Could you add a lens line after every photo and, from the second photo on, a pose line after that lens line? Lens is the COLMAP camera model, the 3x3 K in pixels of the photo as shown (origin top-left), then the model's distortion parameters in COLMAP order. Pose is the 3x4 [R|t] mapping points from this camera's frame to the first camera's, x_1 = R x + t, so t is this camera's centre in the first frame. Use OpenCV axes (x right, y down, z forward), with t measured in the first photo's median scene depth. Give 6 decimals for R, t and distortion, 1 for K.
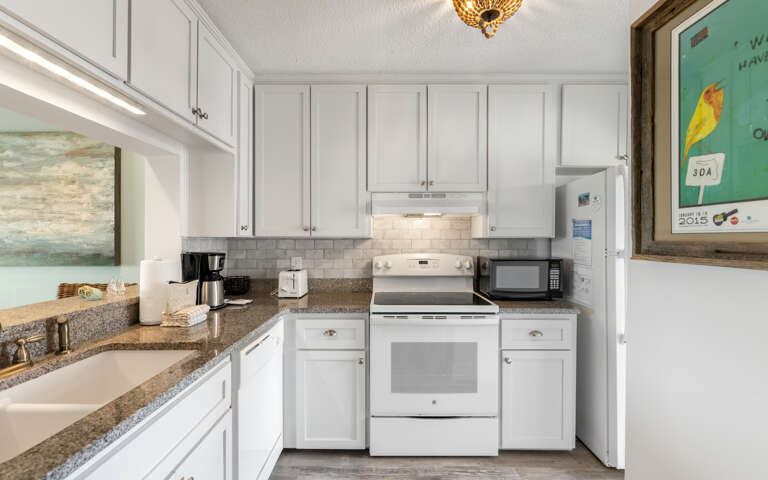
lens RADIAL K [[348.9, 0, 382.7], [0, 348.9, 240.8], [0, 0, 1]] dist [-0.008223, 0.003236]
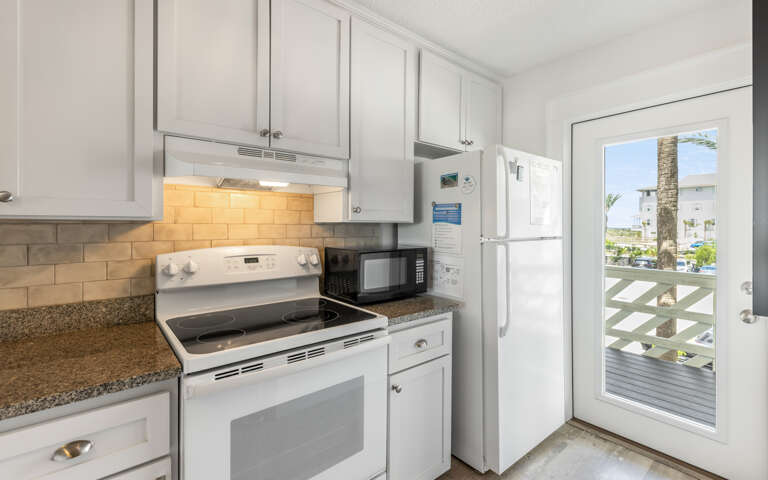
lens RADIAL K [[348.9, 0, 390.6], [0, 348.9, 225.5], [0, 0, 1]] dist [-0.008223, 0.003236]
pose [[0.765202, 0.002349, 0.643787, -0.107974], [0.000820, 0.999989, -0.004624, 0.001547], [-0.643790, 0.004066, 0.765191, 0.377411]]
